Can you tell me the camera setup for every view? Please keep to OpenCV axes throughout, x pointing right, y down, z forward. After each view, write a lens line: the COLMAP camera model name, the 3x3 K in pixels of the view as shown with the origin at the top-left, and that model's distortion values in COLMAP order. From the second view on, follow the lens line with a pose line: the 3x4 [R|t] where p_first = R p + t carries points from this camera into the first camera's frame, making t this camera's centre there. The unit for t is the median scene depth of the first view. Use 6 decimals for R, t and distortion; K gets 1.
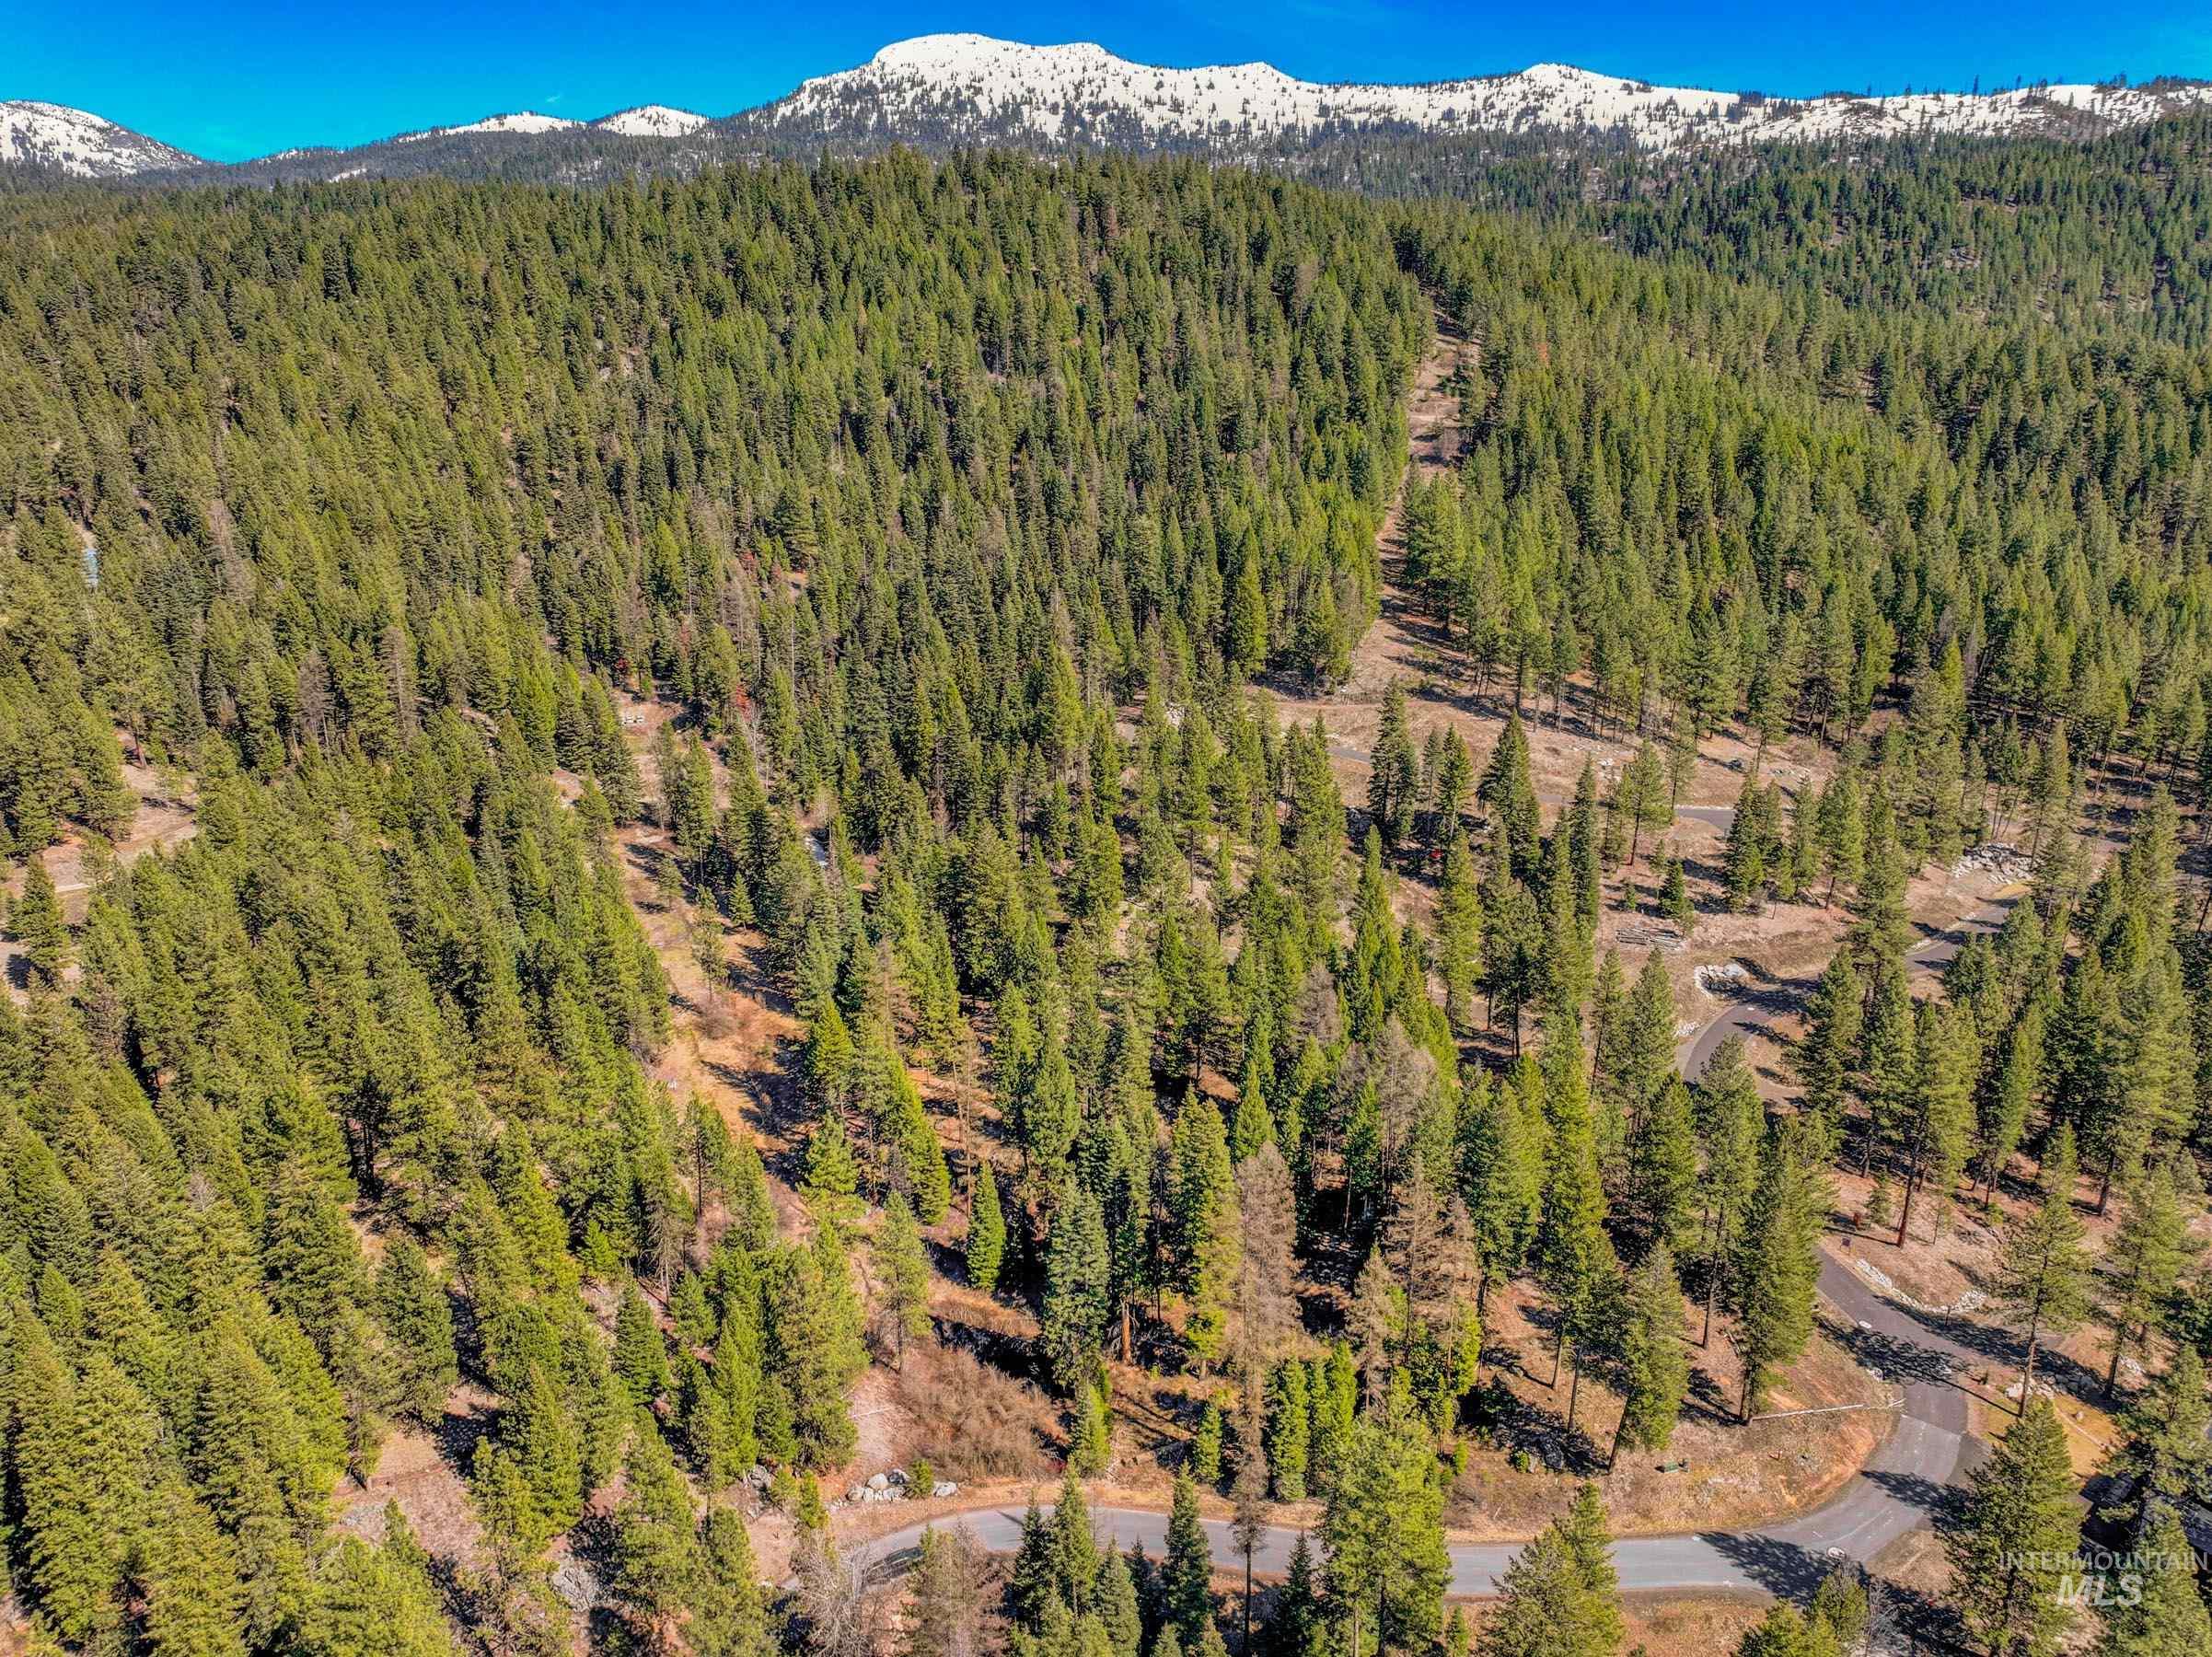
lens RADIAL K [[1535.3, 0, 1106.0], [0, 1535.3, 828.5], [0, 0, 1]] dist [-0.011658, 0.033681]
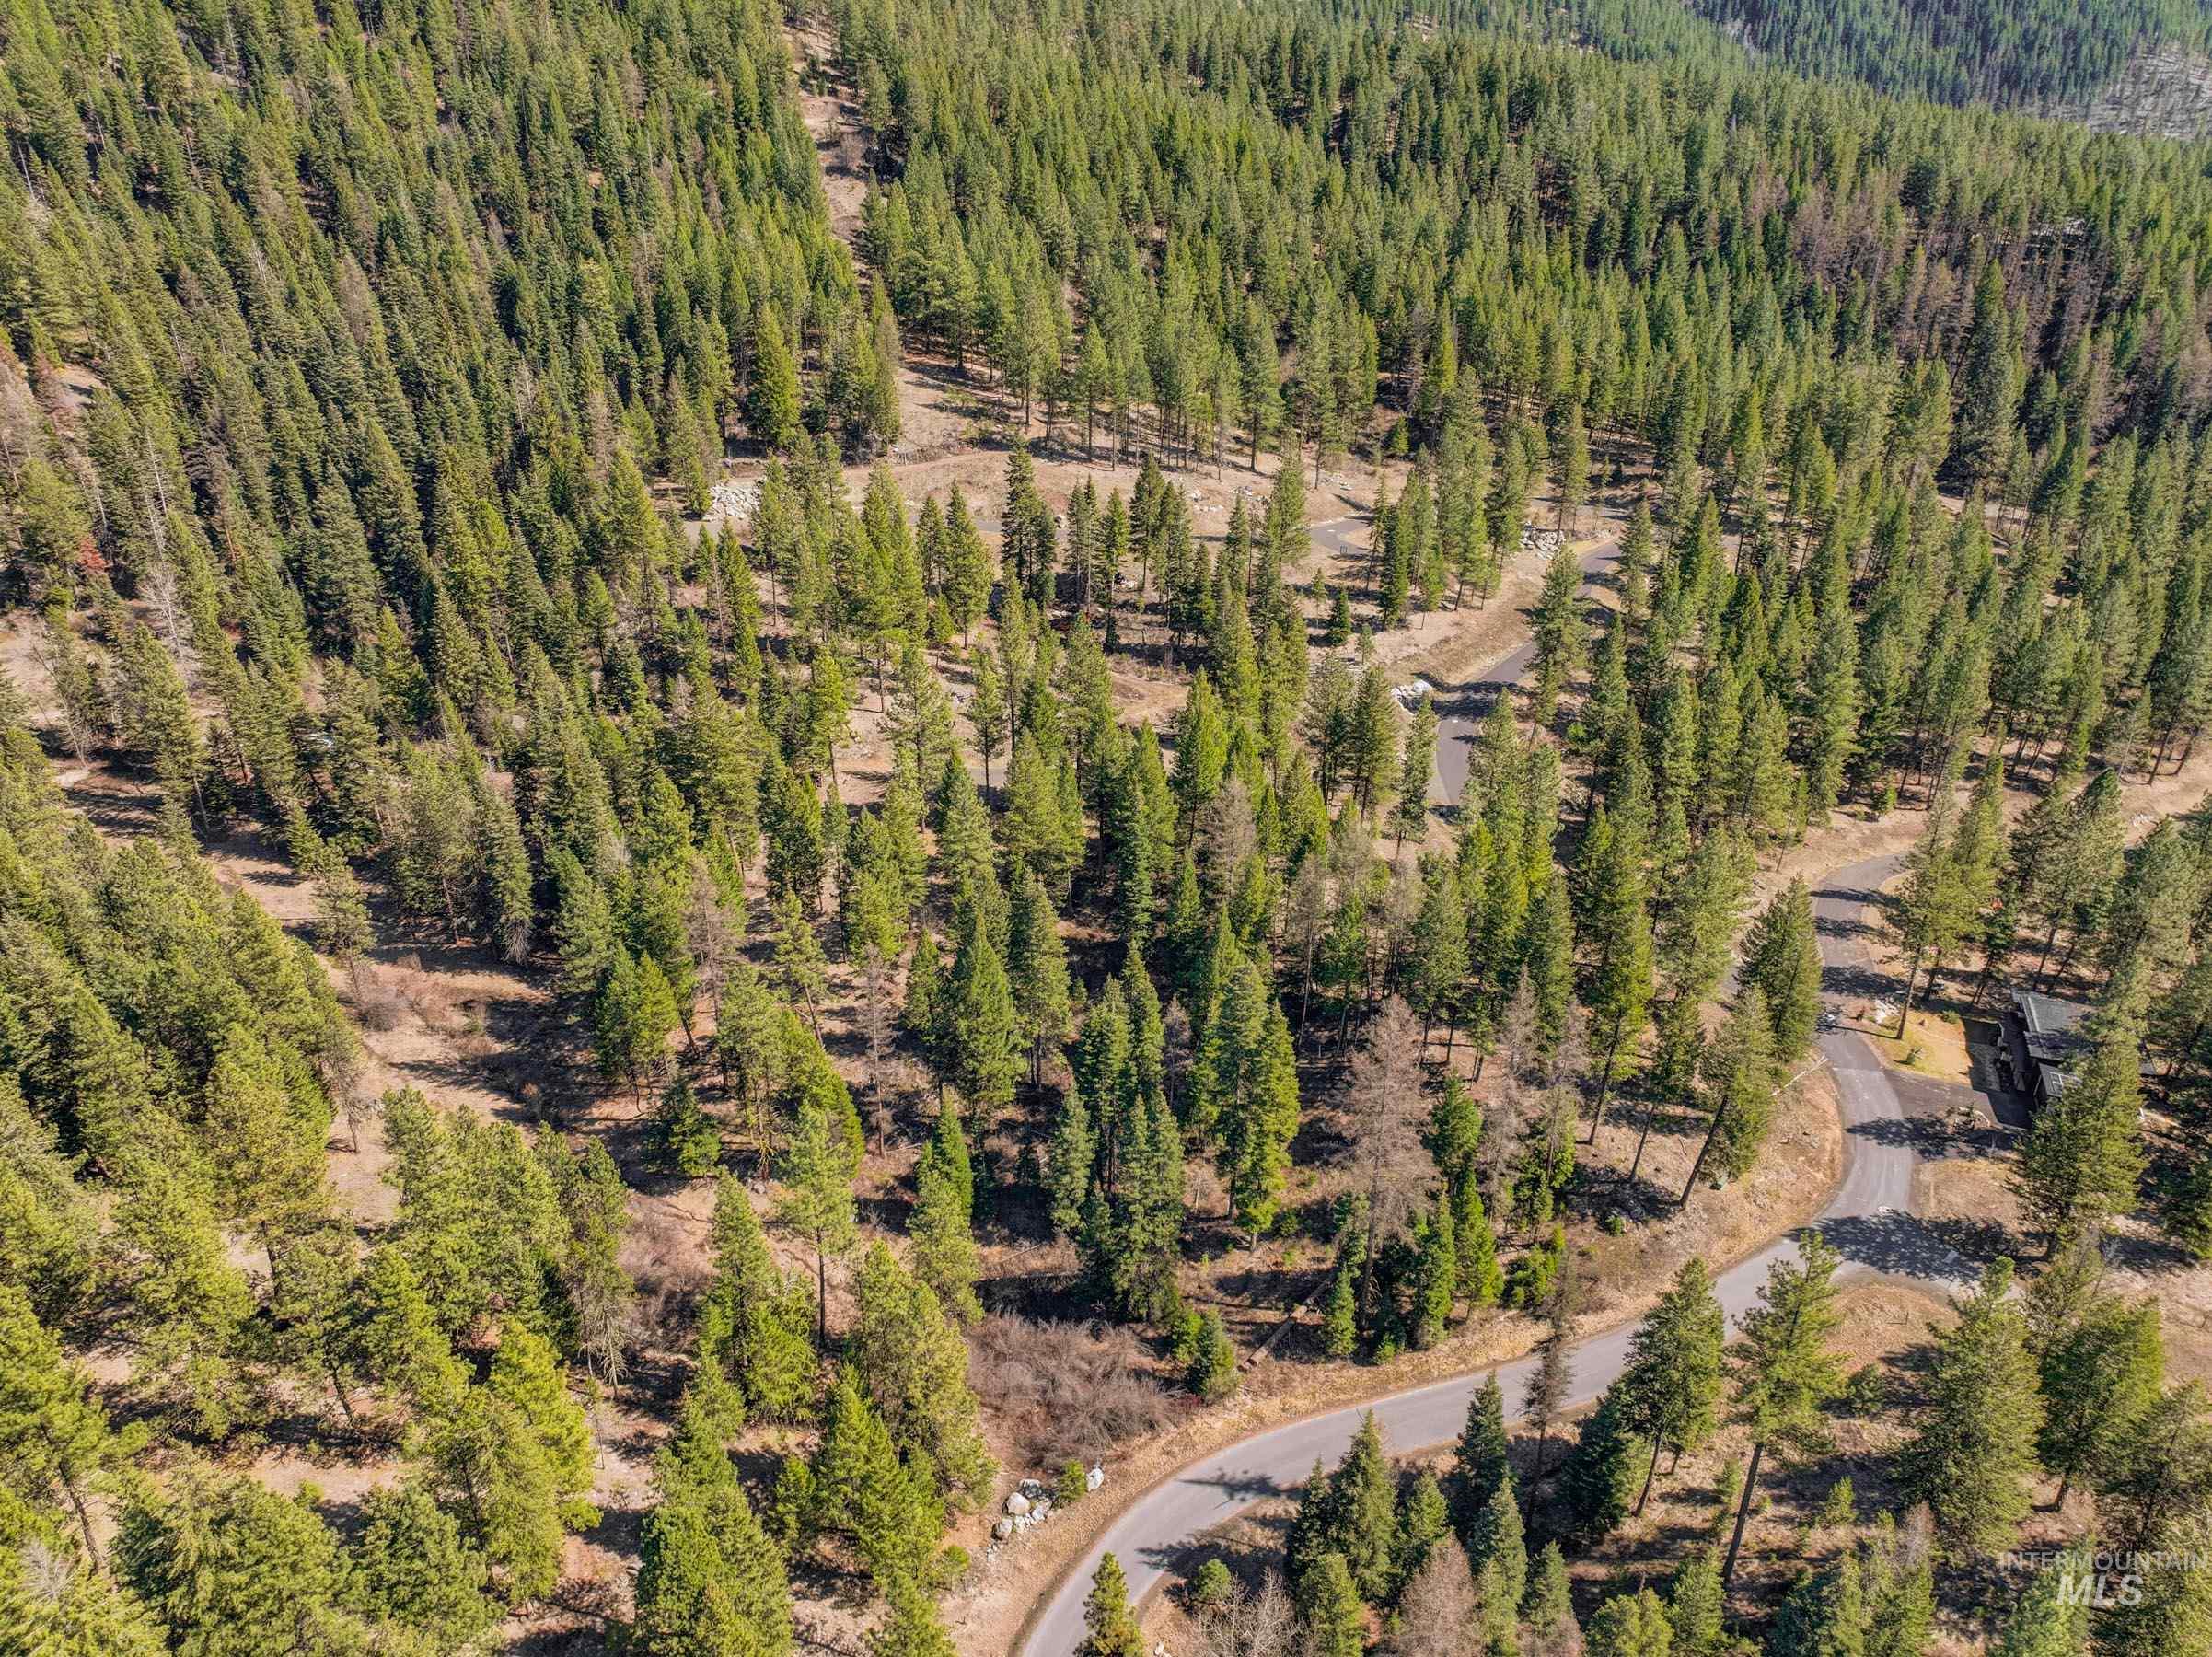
lens RADIAL K [[1535.3, 0, 1106.0], [0, 1535.3, 828.5], [0, 0, 1]] dist [-0.011658, 0.033681]
pose [[0.872707, -0.226176, 0.432697, -0.231186], [0.147986, 0.967077, 0.207031, -0.057048], [-0.465277, -0.116645, 0.877446, 0.173991]]
